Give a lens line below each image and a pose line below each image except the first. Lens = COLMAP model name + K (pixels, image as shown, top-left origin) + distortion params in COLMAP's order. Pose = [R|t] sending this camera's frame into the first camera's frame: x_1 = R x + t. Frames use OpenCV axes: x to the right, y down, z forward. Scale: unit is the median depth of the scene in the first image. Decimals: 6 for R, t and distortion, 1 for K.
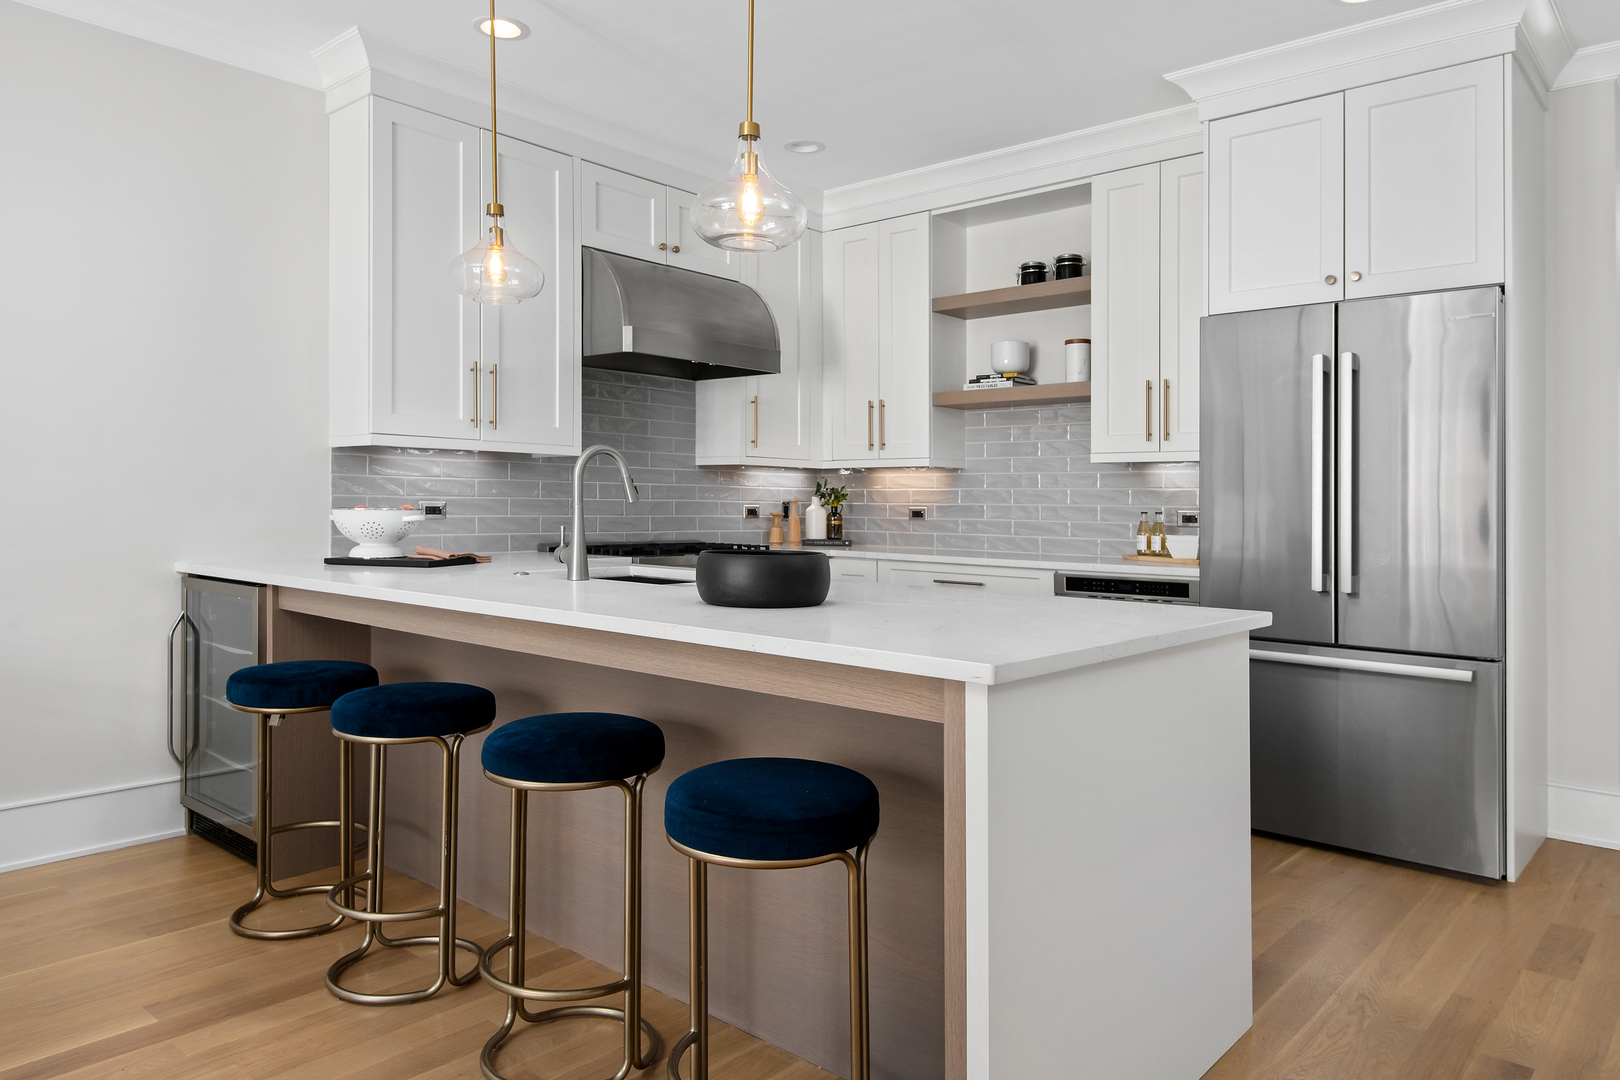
lens RADIAL K [[1038.8, 0, 818.7], [0, 1038.8, 483.4], [0, 0, 1]] dist [0.028328, -0.000619]
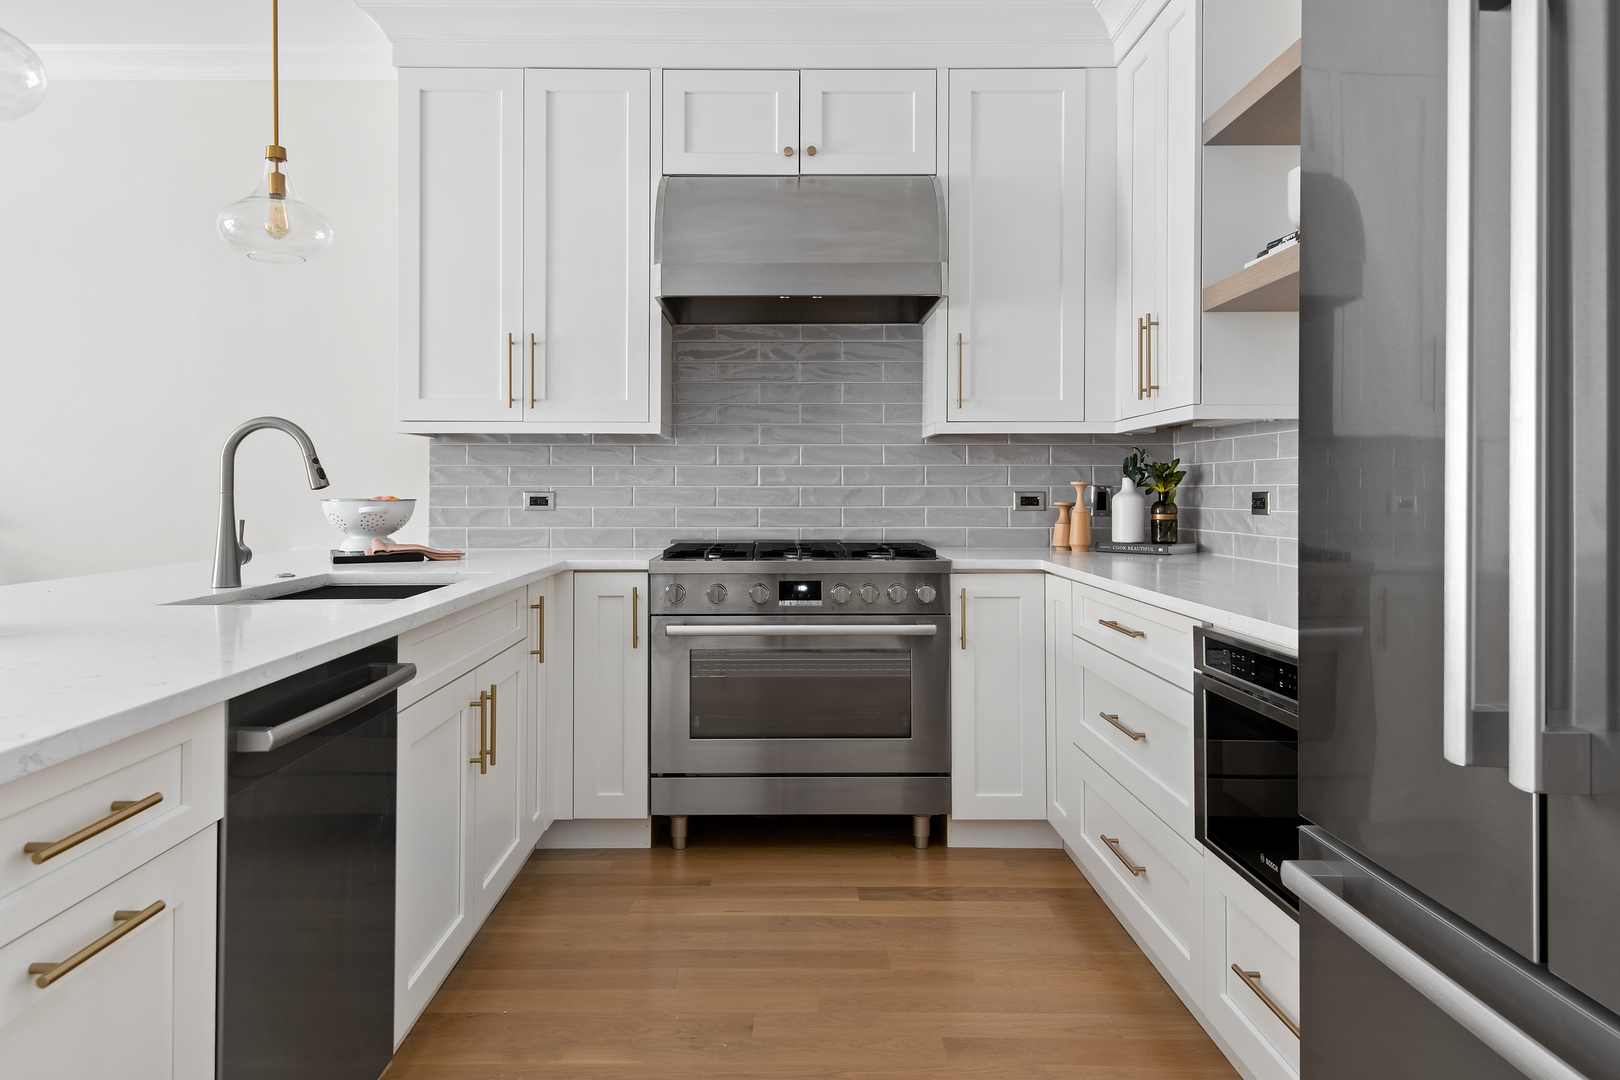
lens RADIAL K [[1038.8, 0, 818.7], [0, 1038.8, 483.4], [0, 0, 1]] dist [0.028328, -0.000619]
pose [[0.674677, -0.019397, -0.737858, 0.422564], [0.025417, 0.999672, -0.003039, 0.017037], [0.737676, -0.016703, 0.674949, 0.500989]]
